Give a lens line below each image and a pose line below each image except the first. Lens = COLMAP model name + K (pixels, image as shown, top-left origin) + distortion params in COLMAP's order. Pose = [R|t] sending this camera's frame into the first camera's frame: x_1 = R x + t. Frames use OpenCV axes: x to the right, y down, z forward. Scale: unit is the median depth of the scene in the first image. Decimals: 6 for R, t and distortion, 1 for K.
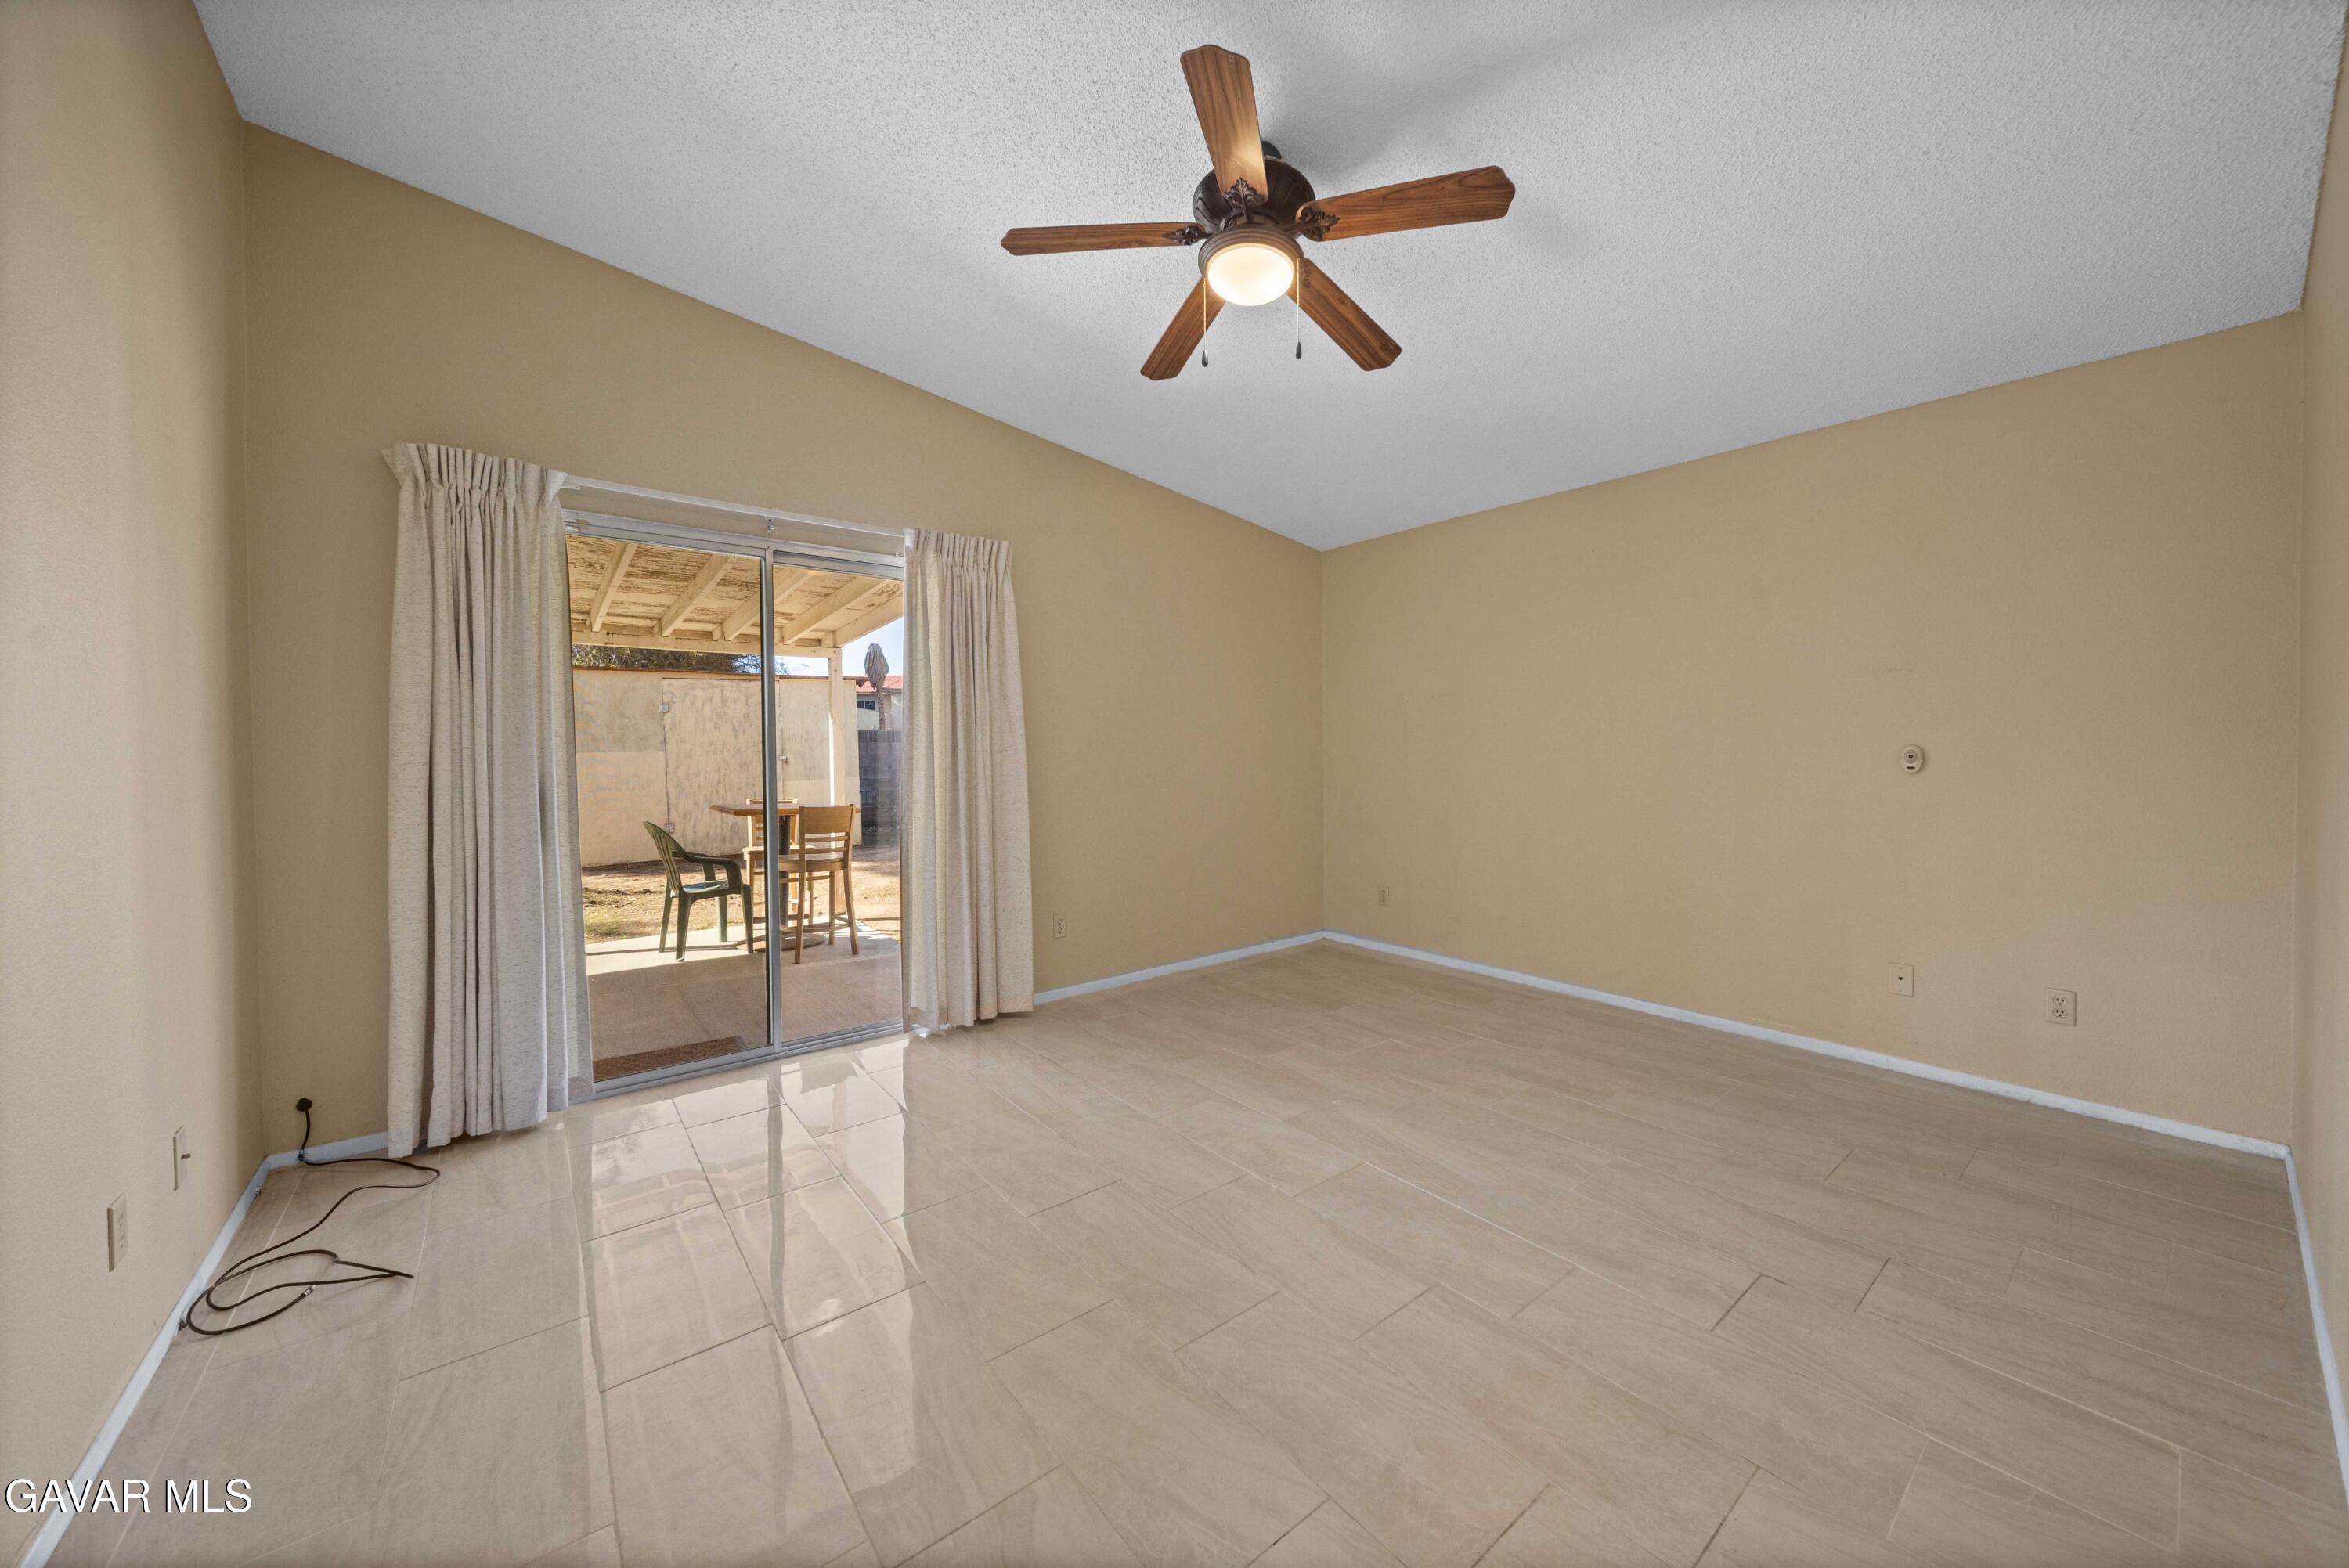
lens RADIAL K [[830.3, 0, 1172.0], [0, 830.3, 766.2], [0, 0, 1]] dist [0.001095, -0.001969]
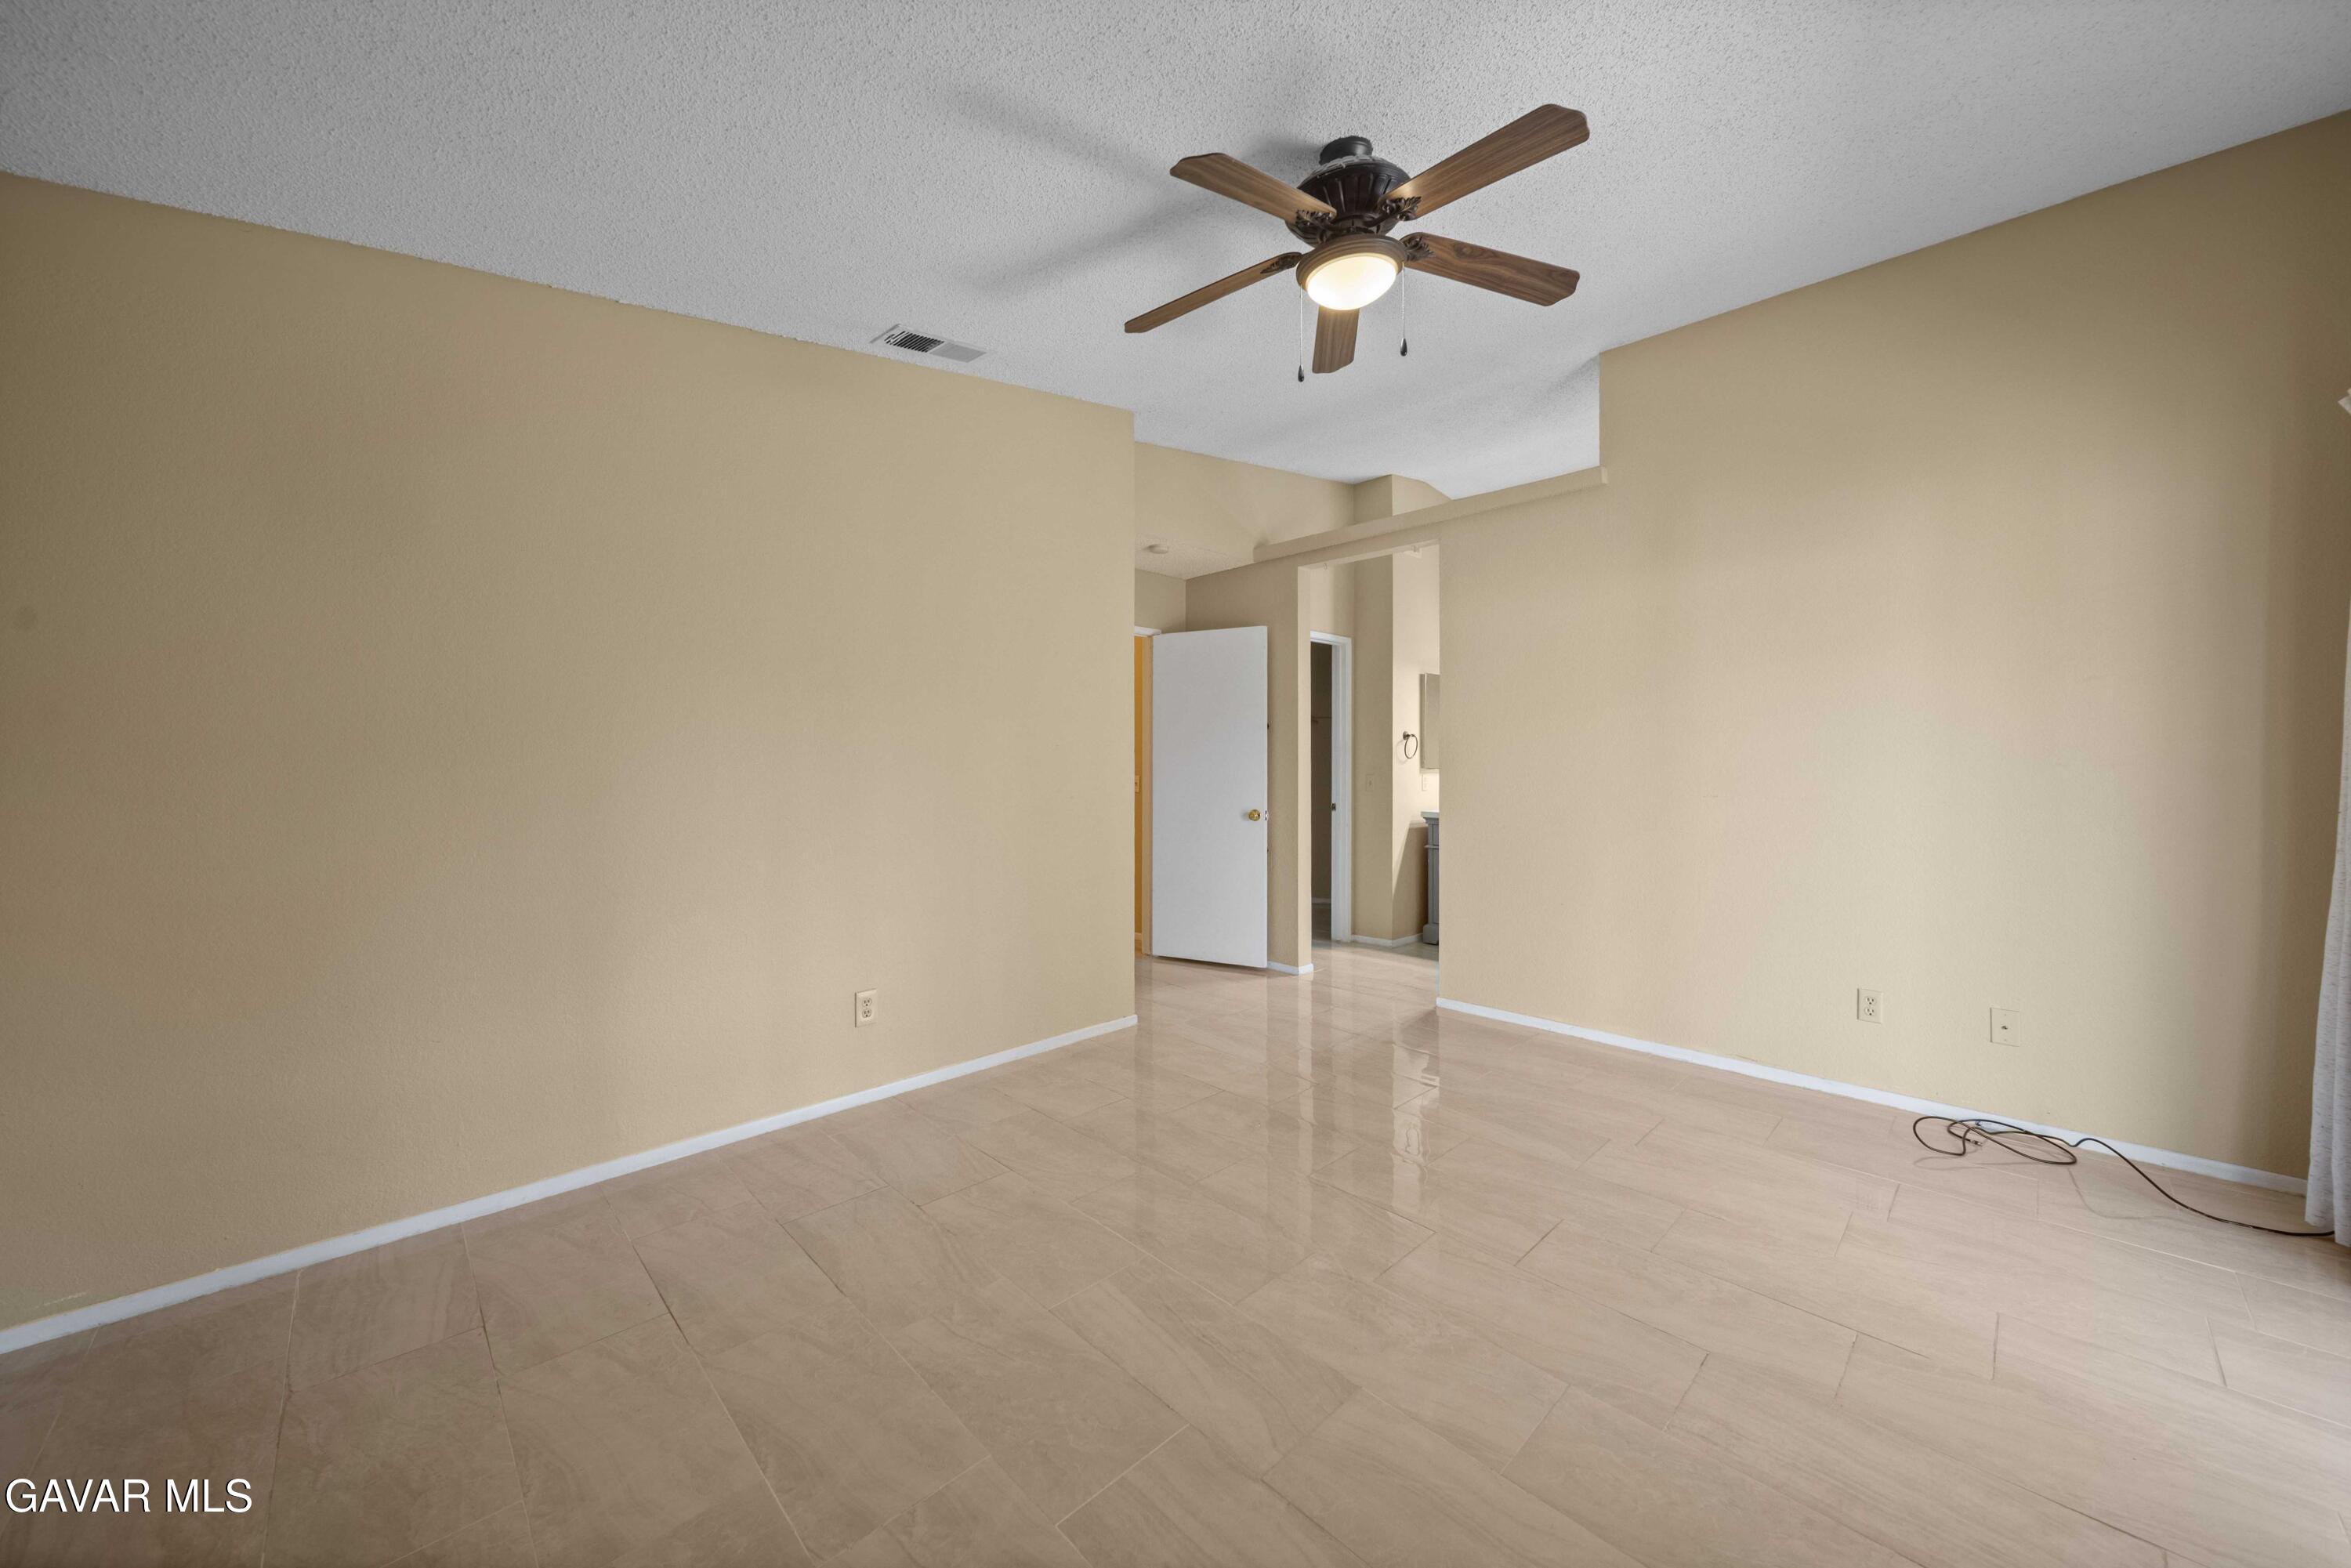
lens RADIAL K [[831.1, 0, 1173.0], [0, 831.1, 766.2], [0, 0, 1]] dist [0.001095, -0.001969]
pose [[-0.994874, 0.006447, -0.100916, 0.367662], [0.005180, 0.999905, 0.012806, -0.034146], [0.100989, 0.012218, -0.994812, 1.780538]]
